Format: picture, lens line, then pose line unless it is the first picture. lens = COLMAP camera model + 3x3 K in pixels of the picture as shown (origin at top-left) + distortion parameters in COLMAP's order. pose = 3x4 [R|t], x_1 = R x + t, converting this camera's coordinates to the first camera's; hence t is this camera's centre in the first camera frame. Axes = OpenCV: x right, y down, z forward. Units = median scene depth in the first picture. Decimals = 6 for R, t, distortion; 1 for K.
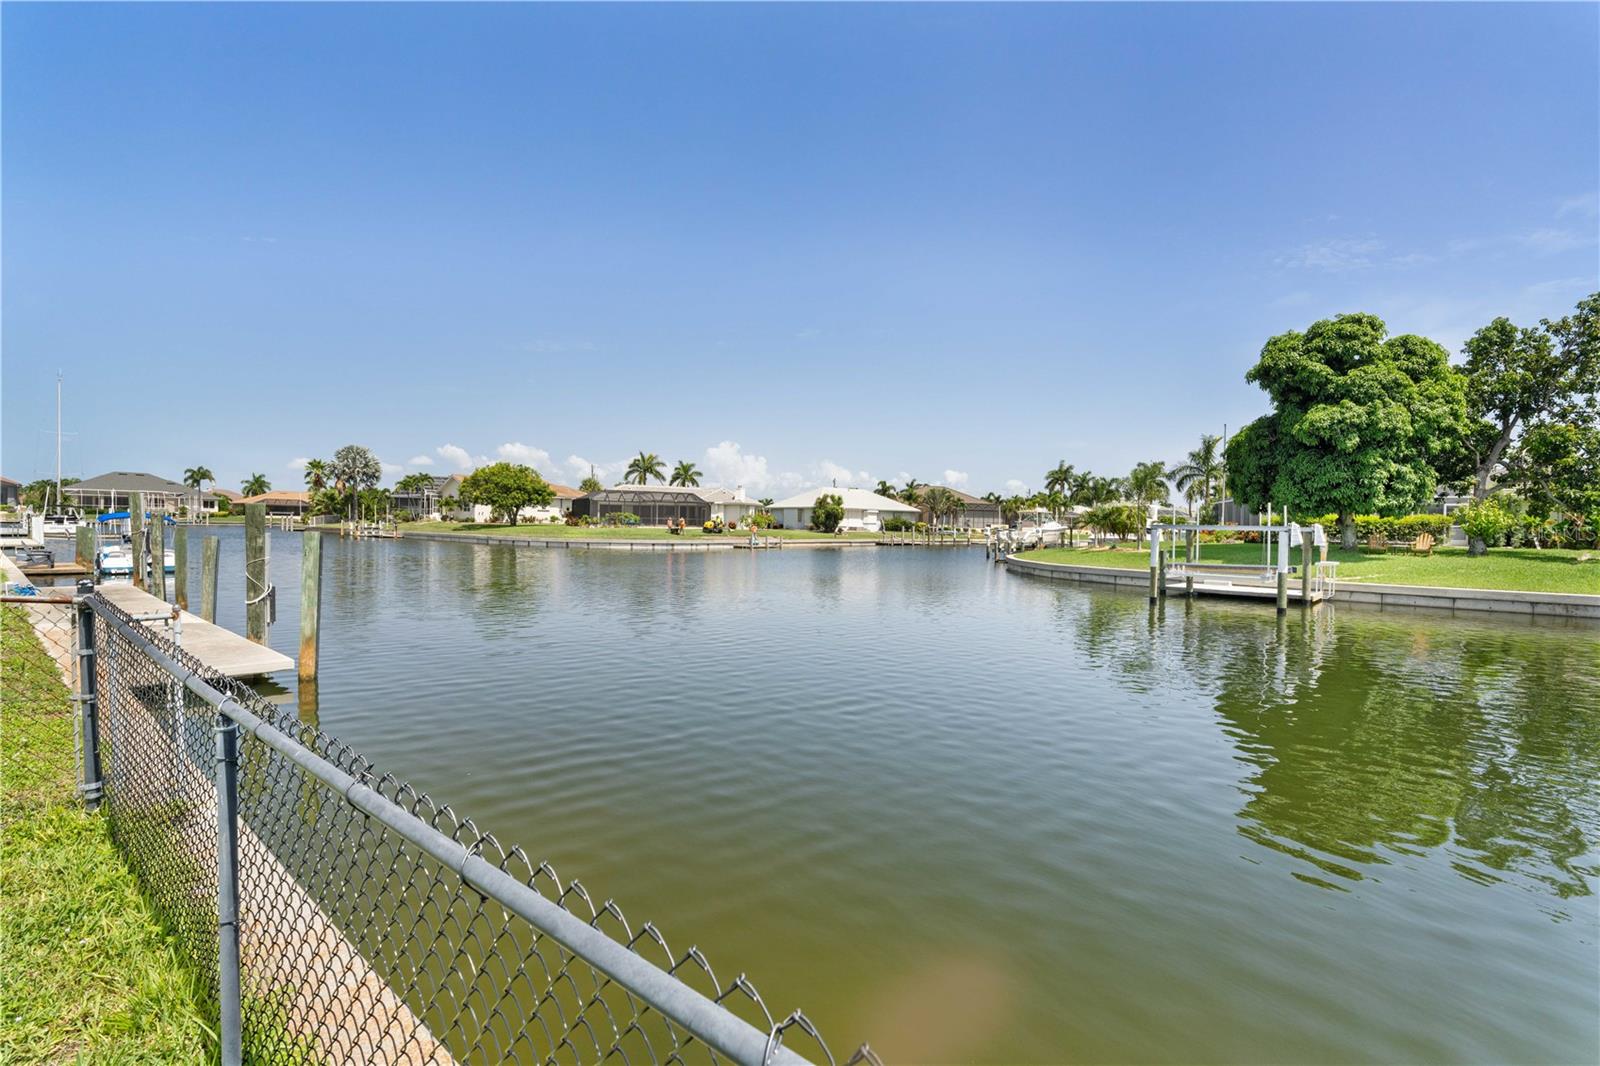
lens RADIAL K [[723.1, 0, 803.6], [0, 723.1, 536.3], [0, 0, 1]] dist [-0.001996, 0.000444]
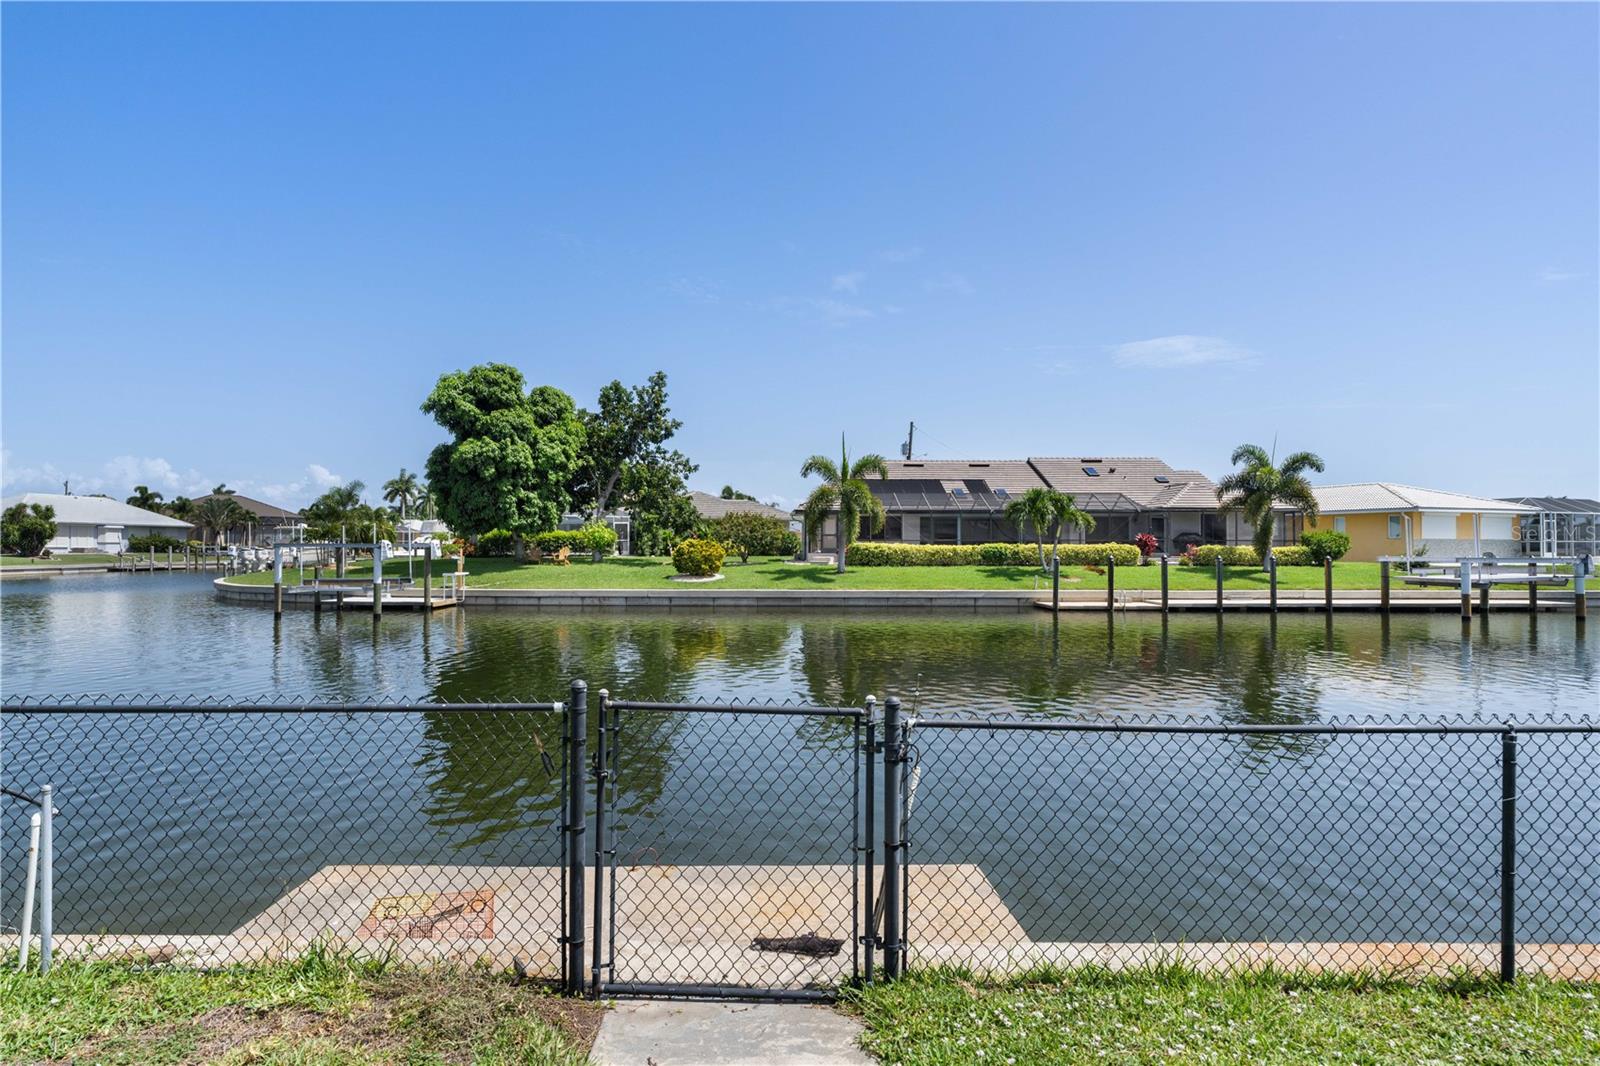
lens RADIAL K [[825.5, 0, 754.5], [0, 825.5, 531.7], [0, 0, 1]] dist [-0.002947, -0.001390]
pose [[0.766505, -0.004952, 0.642219, 0.083153], [0.021862, 0.999592, -0.018385, 0.001417], [-0.641866, 0.028133, 0.766301, -0.125165]]
